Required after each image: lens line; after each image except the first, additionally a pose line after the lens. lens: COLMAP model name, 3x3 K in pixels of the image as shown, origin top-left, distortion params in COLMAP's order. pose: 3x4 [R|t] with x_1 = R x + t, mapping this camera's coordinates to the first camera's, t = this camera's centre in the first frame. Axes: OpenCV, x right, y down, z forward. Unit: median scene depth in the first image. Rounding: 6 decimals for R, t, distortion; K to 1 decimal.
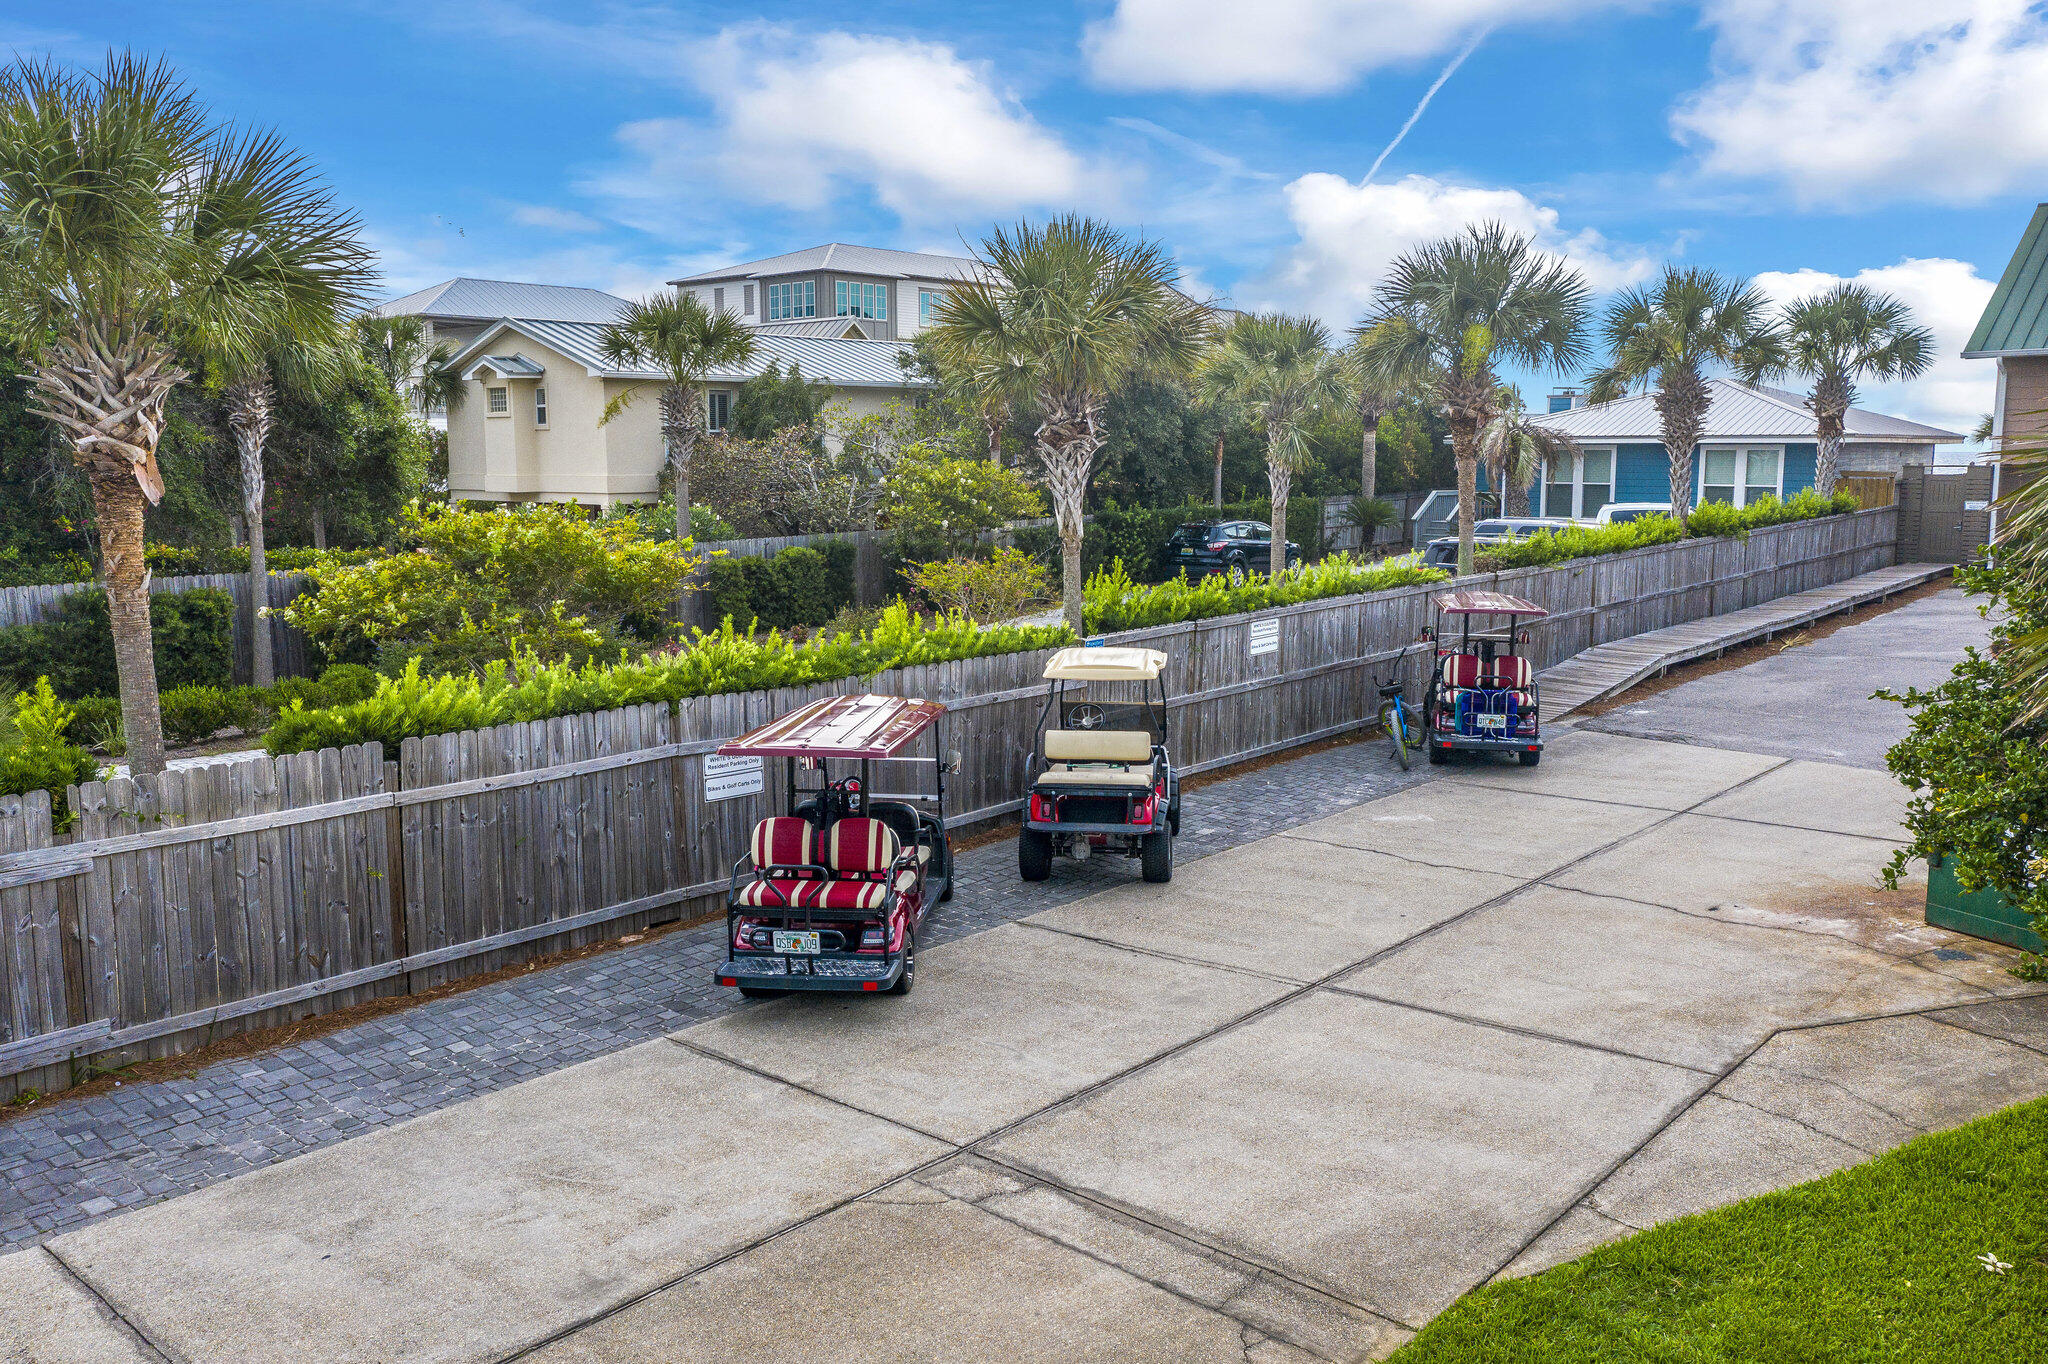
lens RADIAL K [[1626.0, 0, 1024.0], [0, 1626.0, 682.0], [0, 0, 1]] dist [-0.001641, 0.005142]
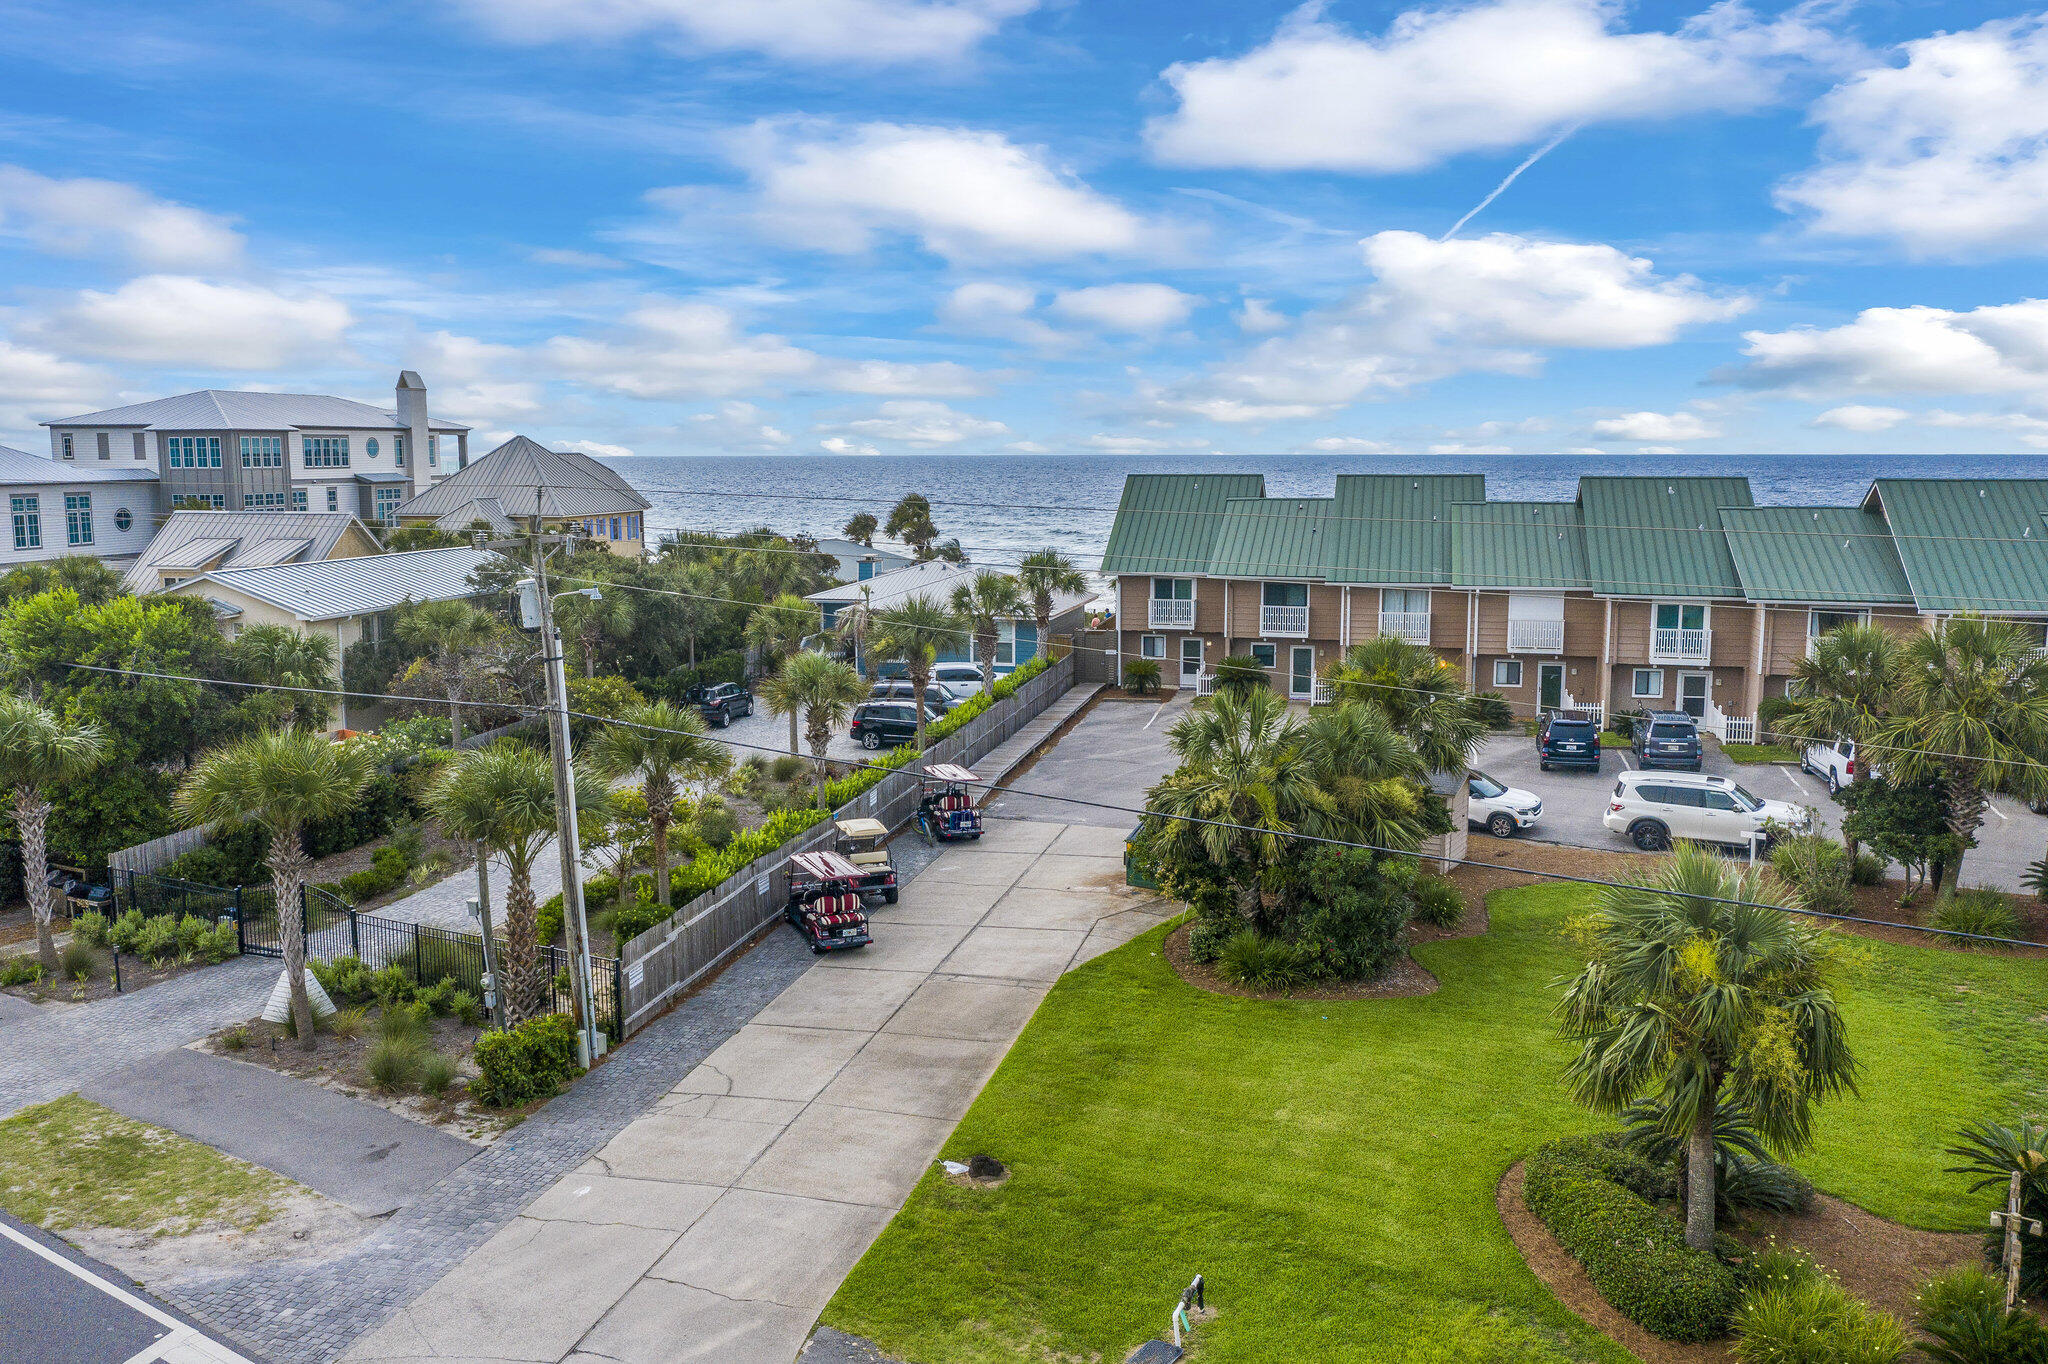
lens RADIAL K [[1626.0, 0, 1024.0], [0, 1626.0, 682.0], [0, 0, 1]] dist [-0.001641, 0.005142]
pose [[0.881448, -0.066792, 0.467533, -0.454284], [0.068676, 0.997554, 0.013035, -0.126769], [-0.467261, 0.020618, 0.883879, -0.726157]]
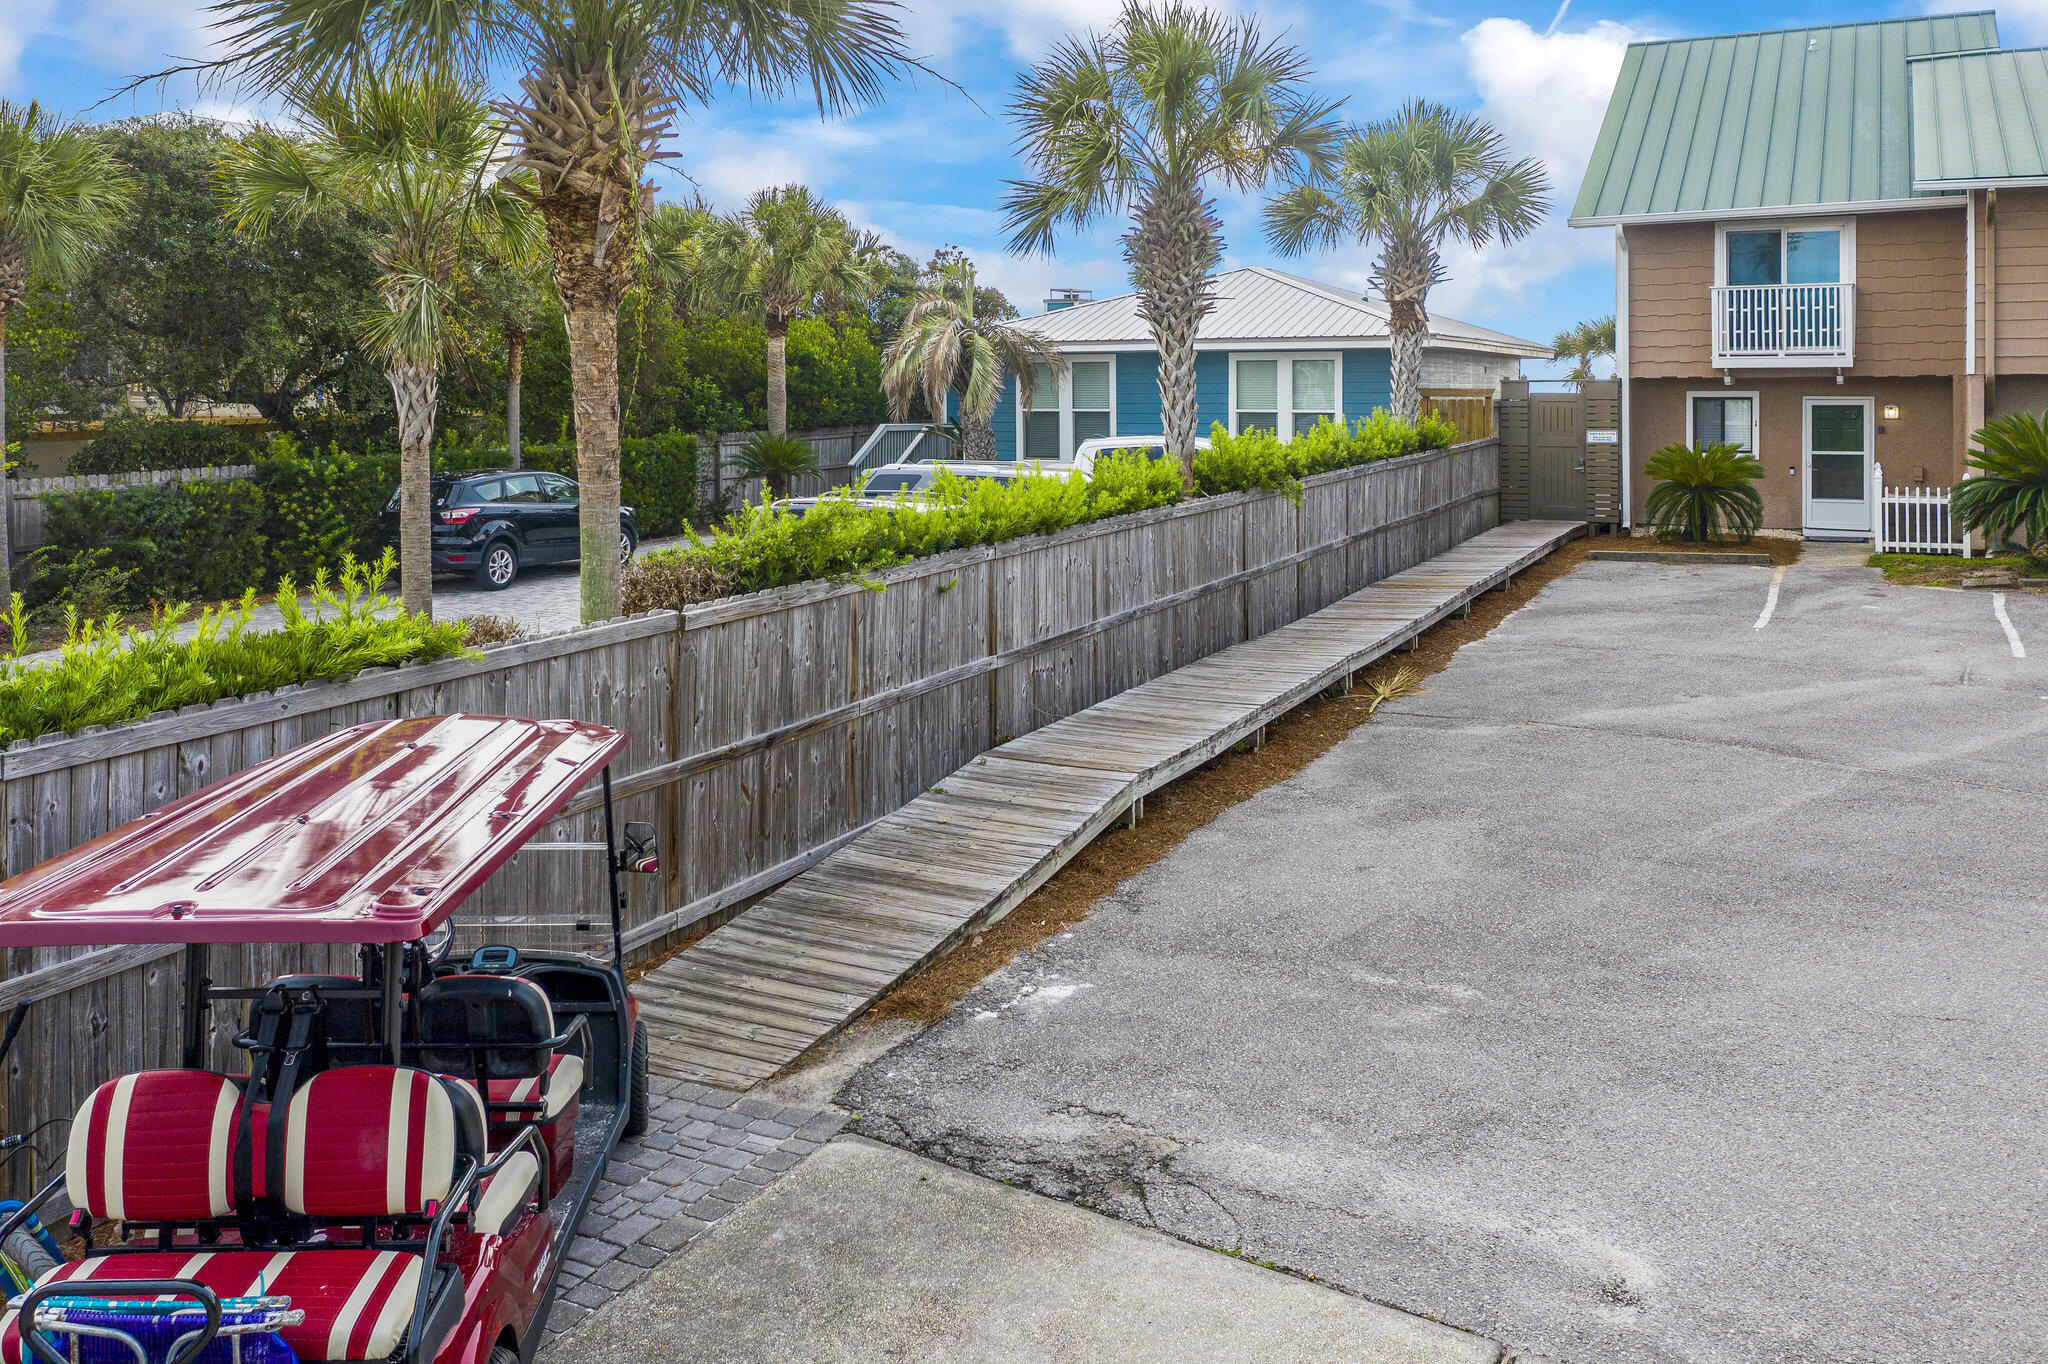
lens RADIAL K [[1697.5, 0, 1027.9], [0, 1697.5, 403.8], [0, 0, 1]] dist [-0.000726, 0.000873]
pose [[0.966665, -0.002275, 0.256034, 0.195310], [0.037011, 0.990700, -0.130931, -0.043800], [-0.253355, 0.136042, 0.957760, 0.437889]]
